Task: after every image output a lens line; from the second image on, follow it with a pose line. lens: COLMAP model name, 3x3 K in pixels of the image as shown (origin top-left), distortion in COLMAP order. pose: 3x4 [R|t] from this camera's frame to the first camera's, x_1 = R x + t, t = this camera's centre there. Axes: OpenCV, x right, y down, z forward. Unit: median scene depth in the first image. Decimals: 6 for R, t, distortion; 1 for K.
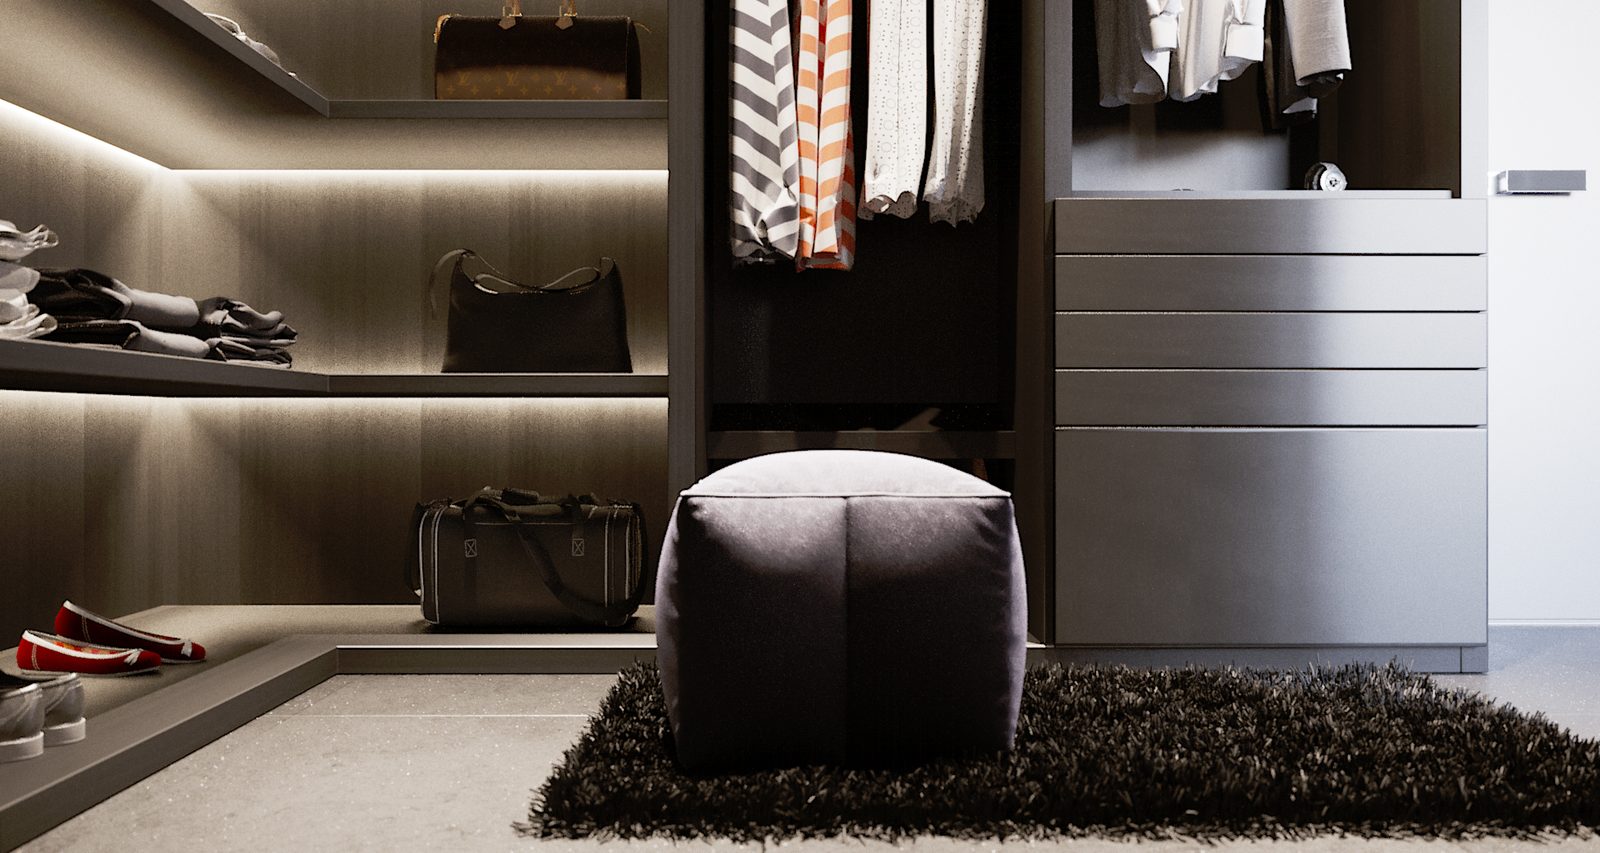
lens RADIAL K [[1085.5, 0, 800.0], [0, 1085.5, 426.5], [0, 0, 1]] dist [-0.002102, -0.005418]
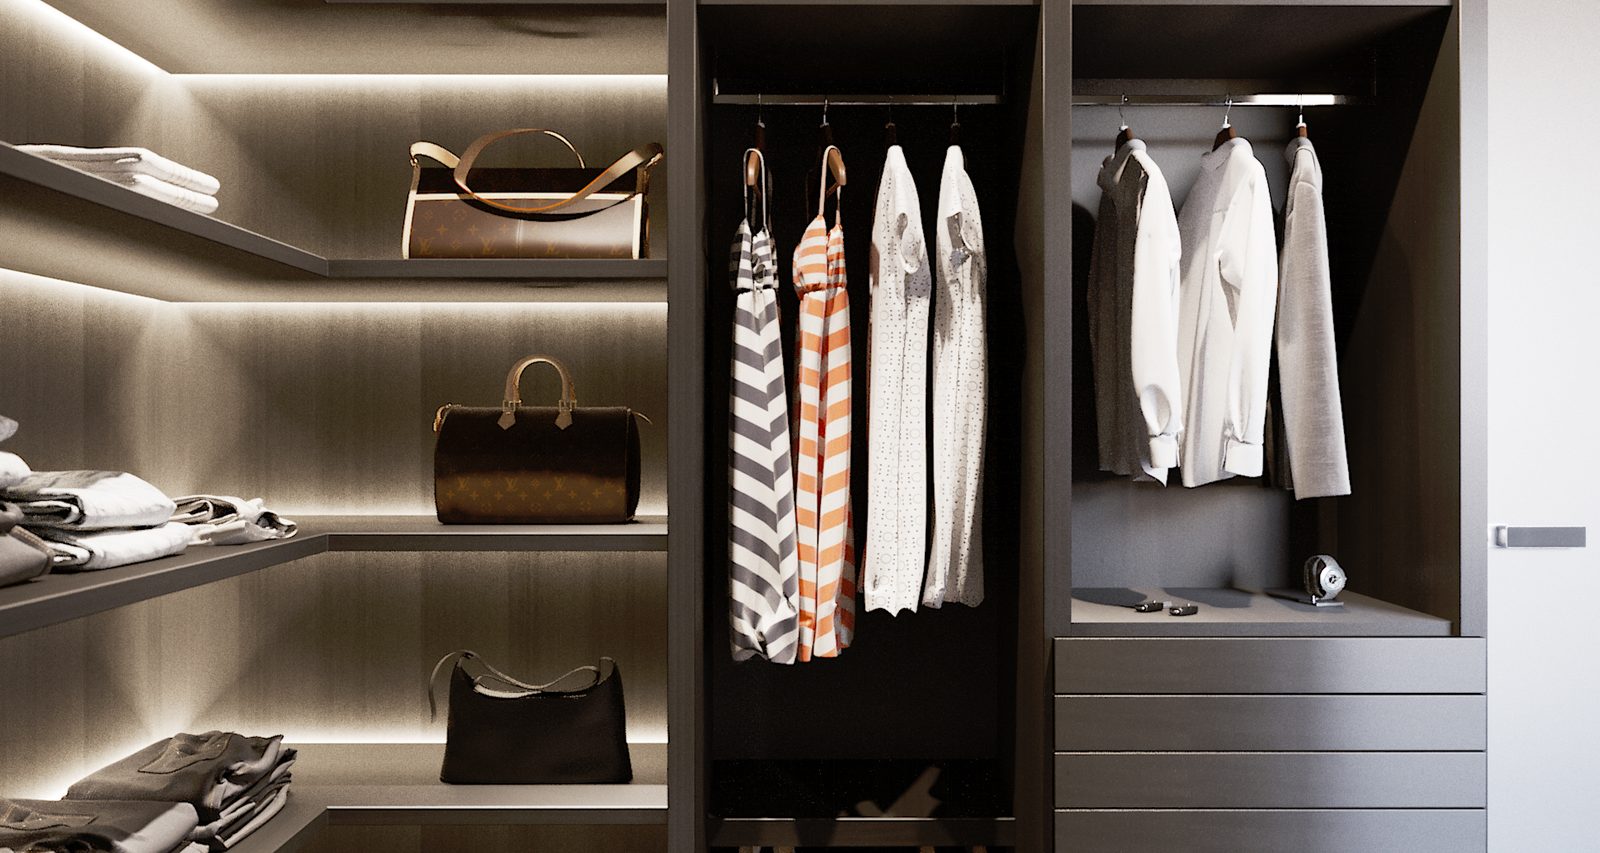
lens RADIAL K [[1085.5, 0, 800.0], [0, 1085.5, 426.5], [0, 0, 1]] dist [-0.002102, -0.005418]
pose [[1.000000, 0.000580, -0.000205, 0.000594], [-0.000581, 0.999994, -0.003526, -0.370609], [0.000203, 0.003526, 0.999994, -0.000873]]
